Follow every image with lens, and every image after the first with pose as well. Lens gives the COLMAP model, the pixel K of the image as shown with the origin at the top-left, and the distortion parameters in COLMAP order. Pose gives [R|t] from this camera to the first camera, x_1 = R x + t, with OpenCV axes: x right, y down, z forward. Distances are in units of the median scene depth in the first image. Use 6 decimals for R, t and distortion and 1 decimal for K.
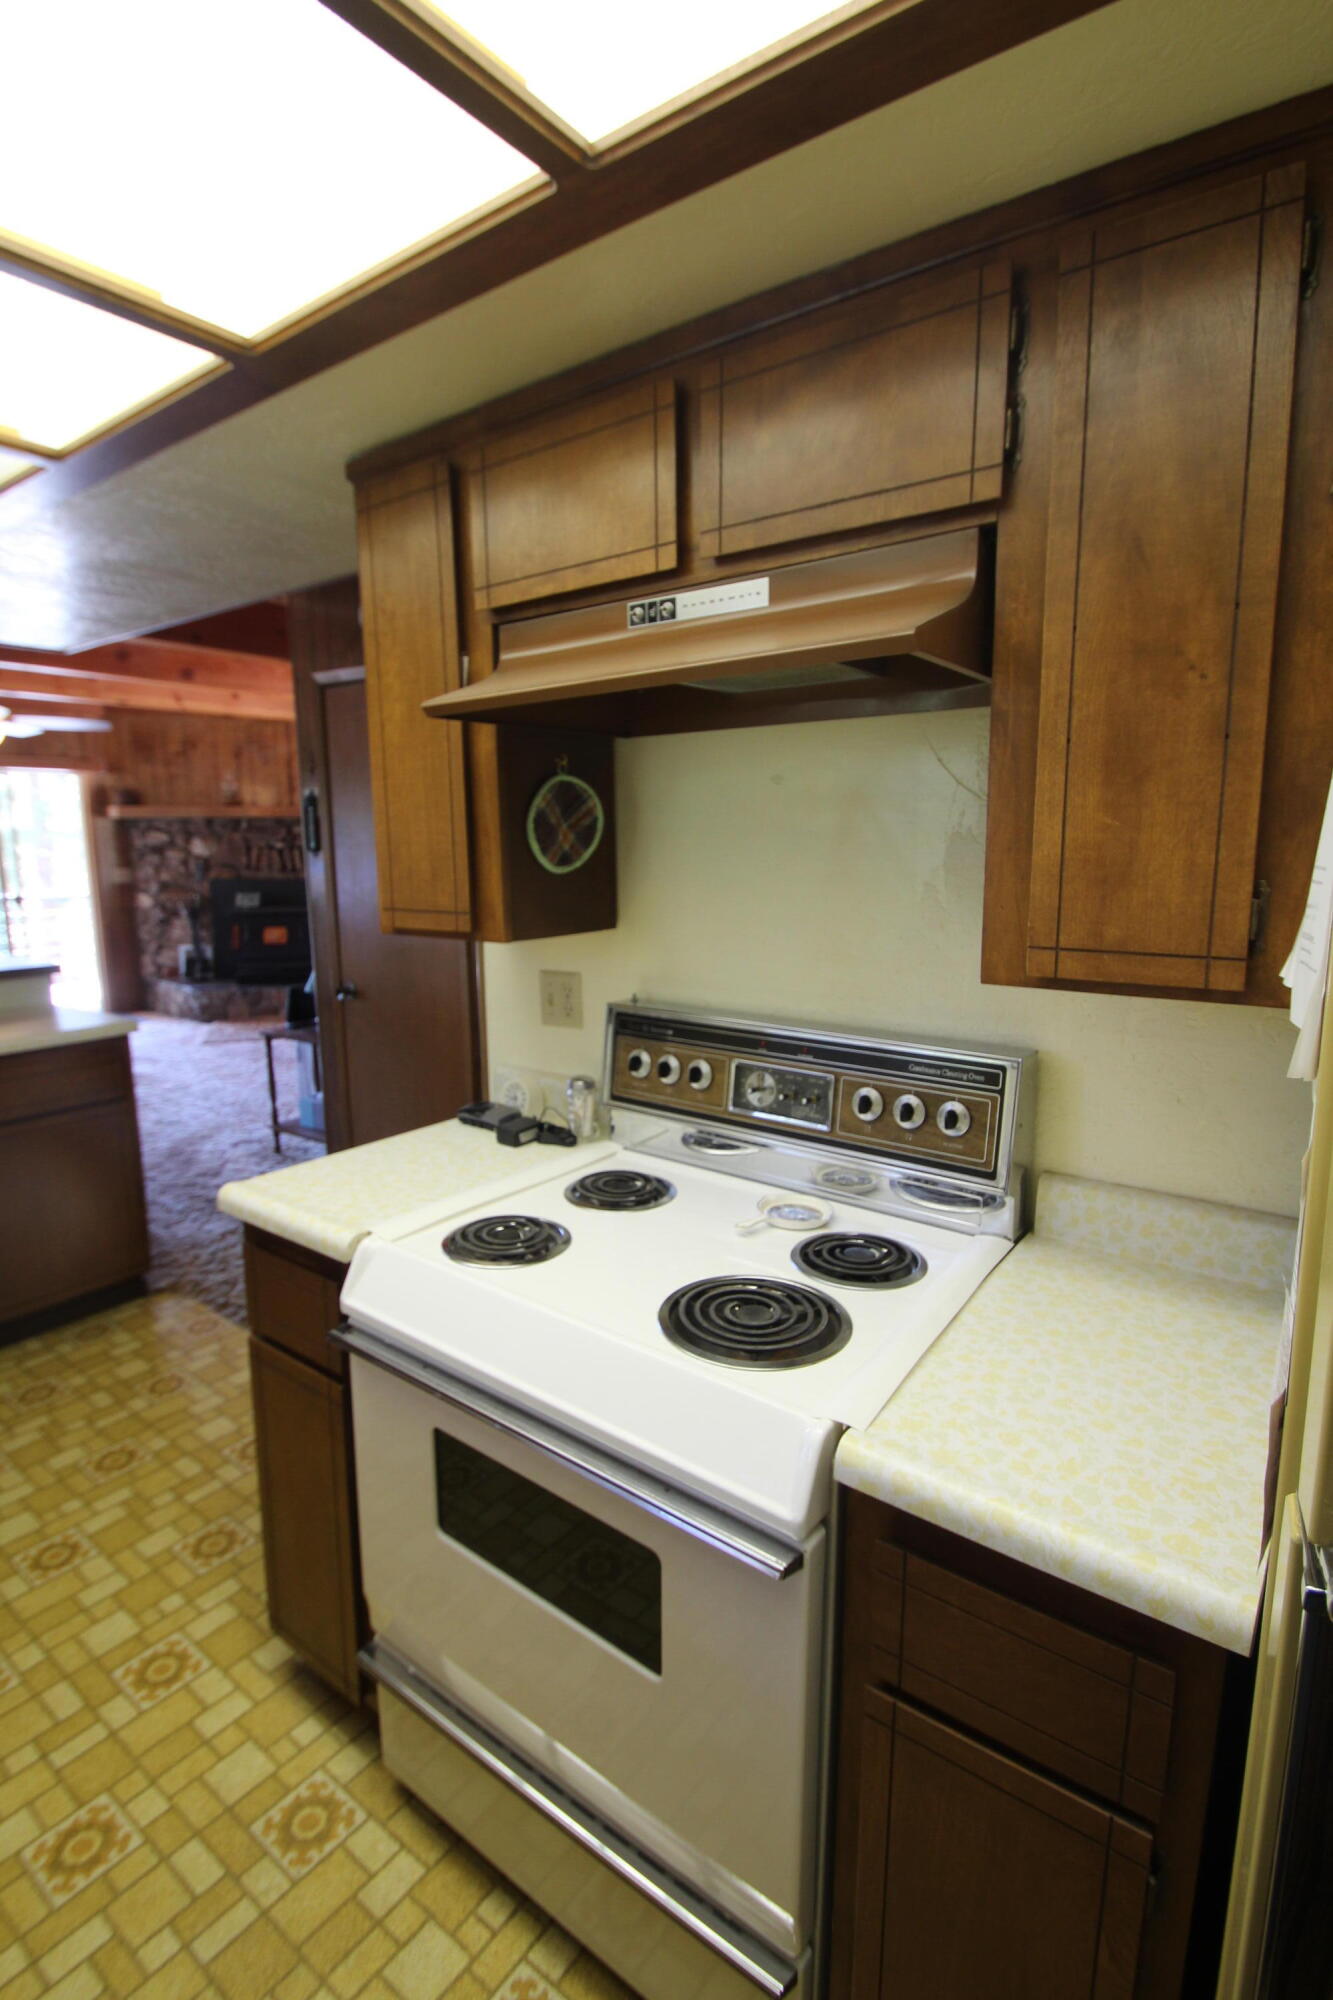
lens RADIAL K [[944.7, 0, 666.5], [0, 944.7, 1000.0], [0, 0, 1]] dist [-0.004041, -0.008858]
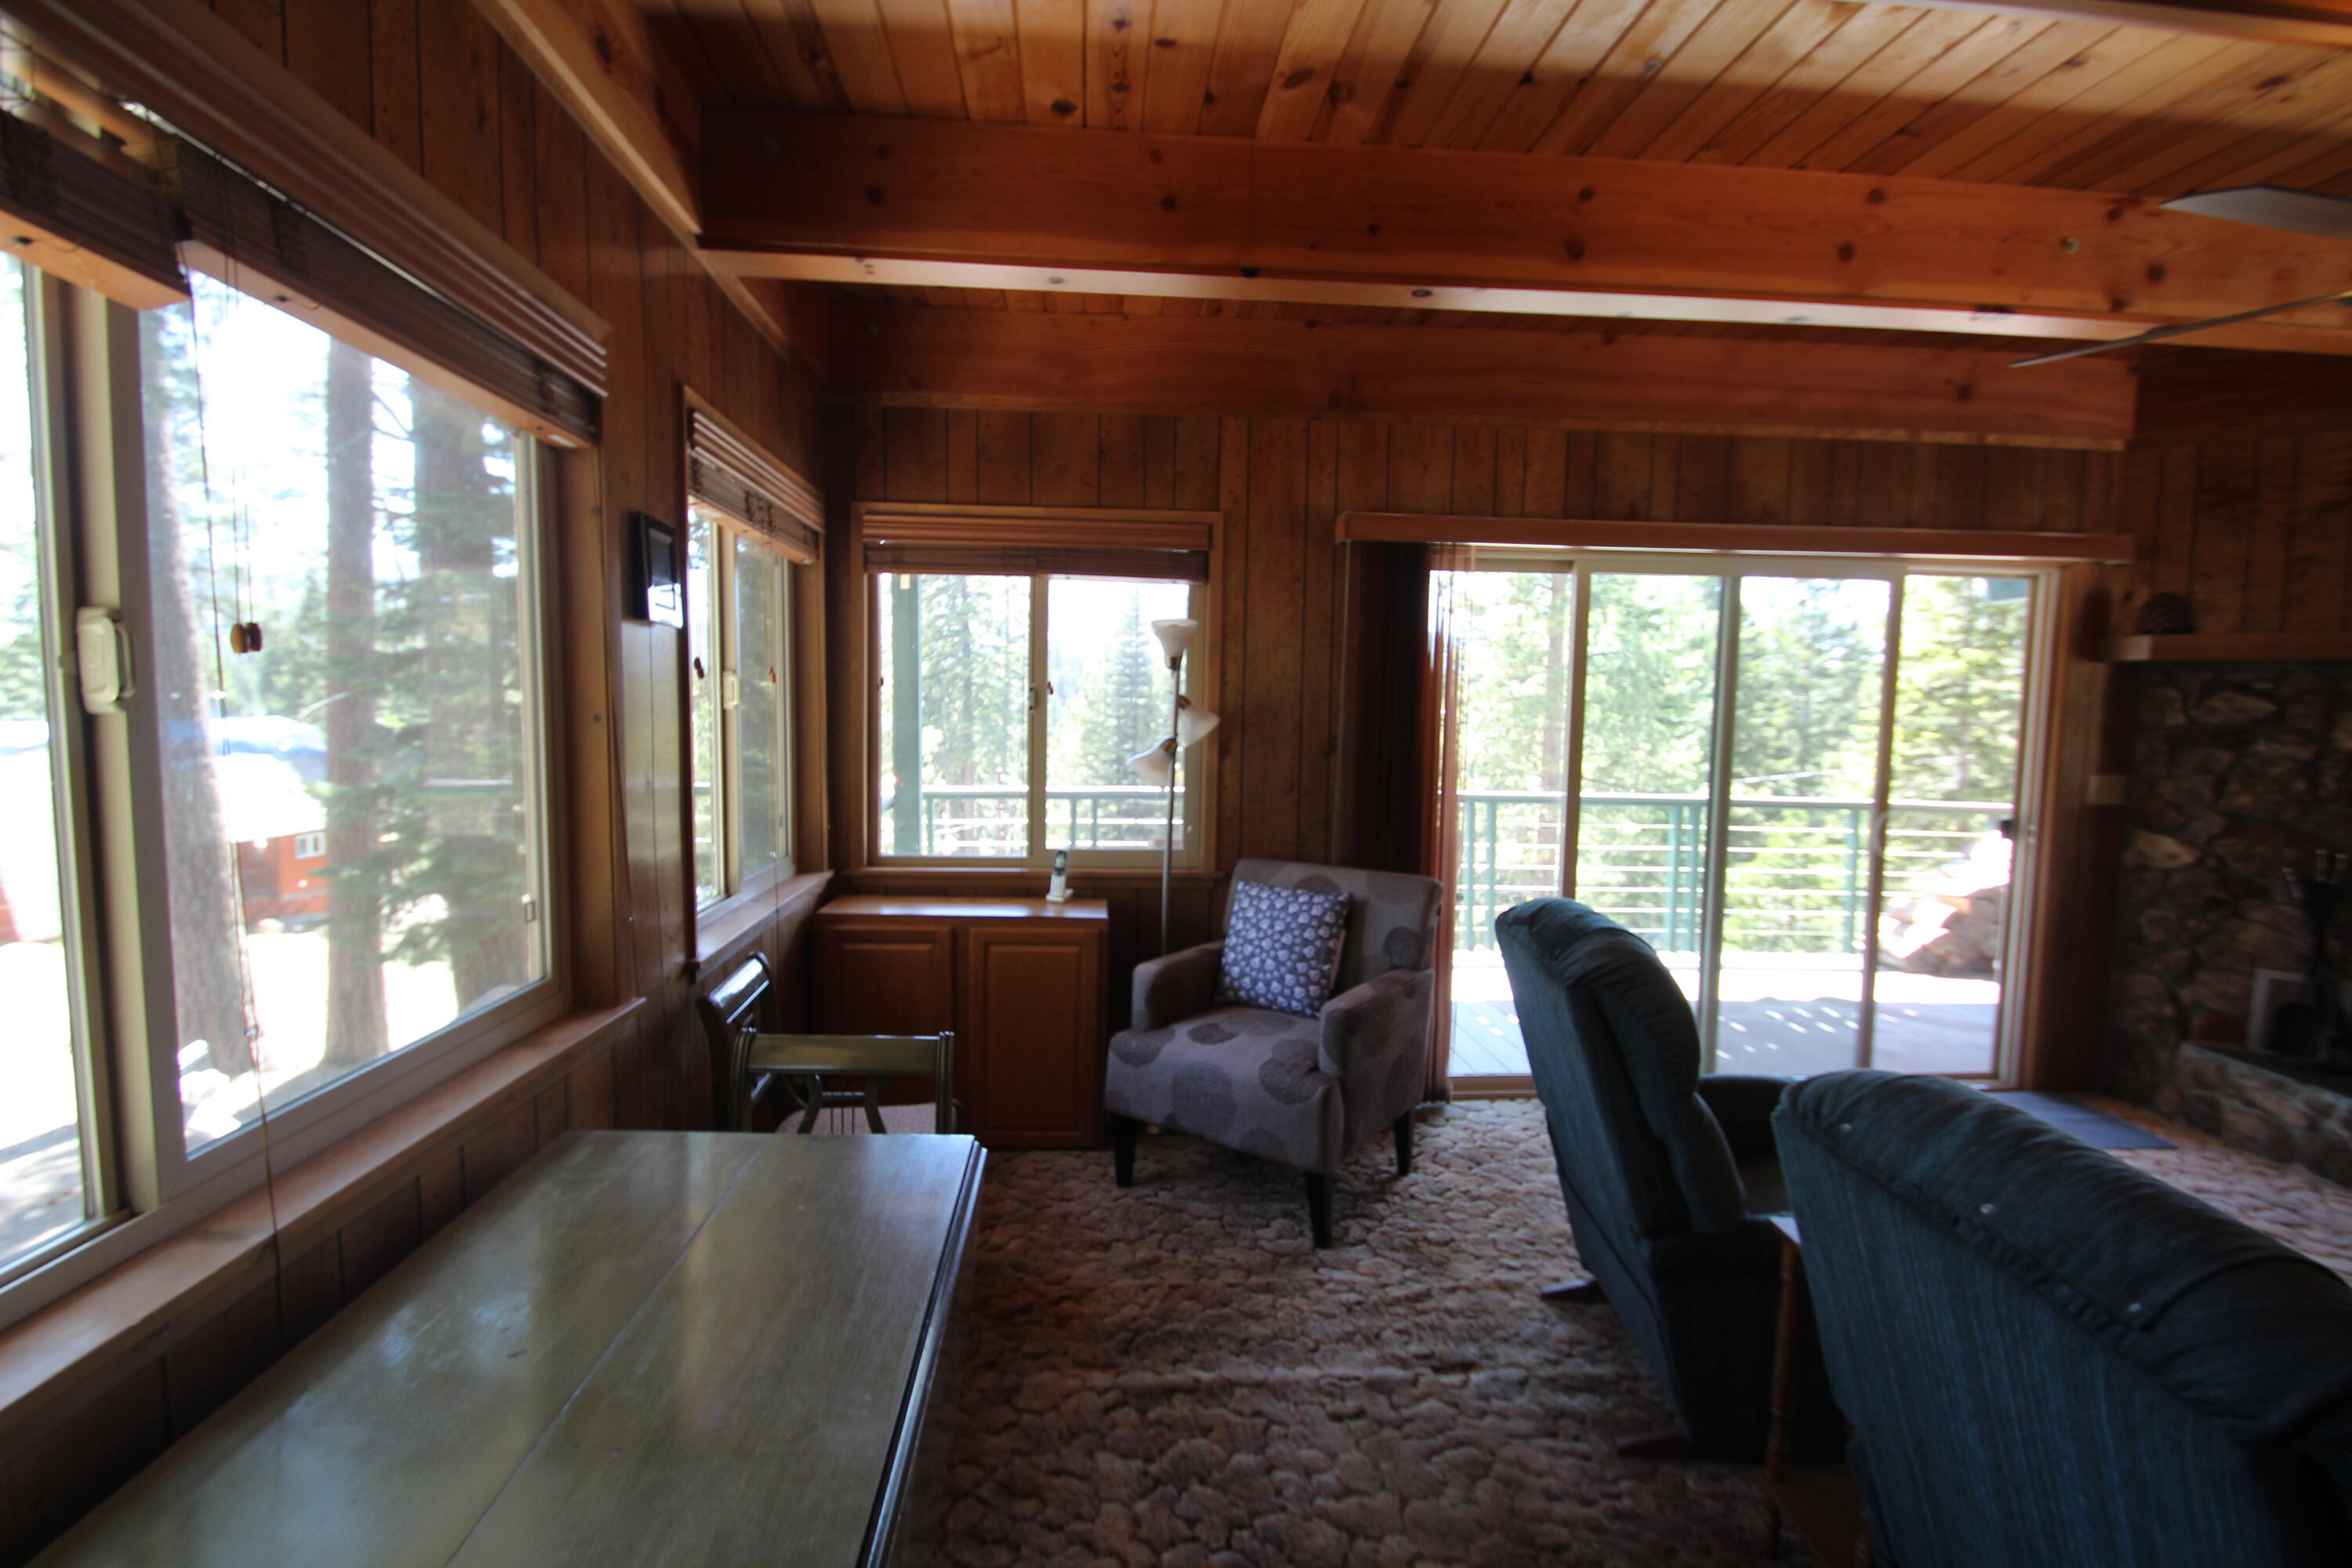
lens RADIAL K [[1089.7, 0, 1167.0], [0, 1089.7, 794.6], [0, 0, 1]] dist [0.003303, -0.012078]
pose [[0.646502, 0.077554, -0.758960, -0.476294], [-0.148062, 0.988660, -0.025097, -0.050928], [0.748407, 0.128598, 0.650653, 0.333891]]
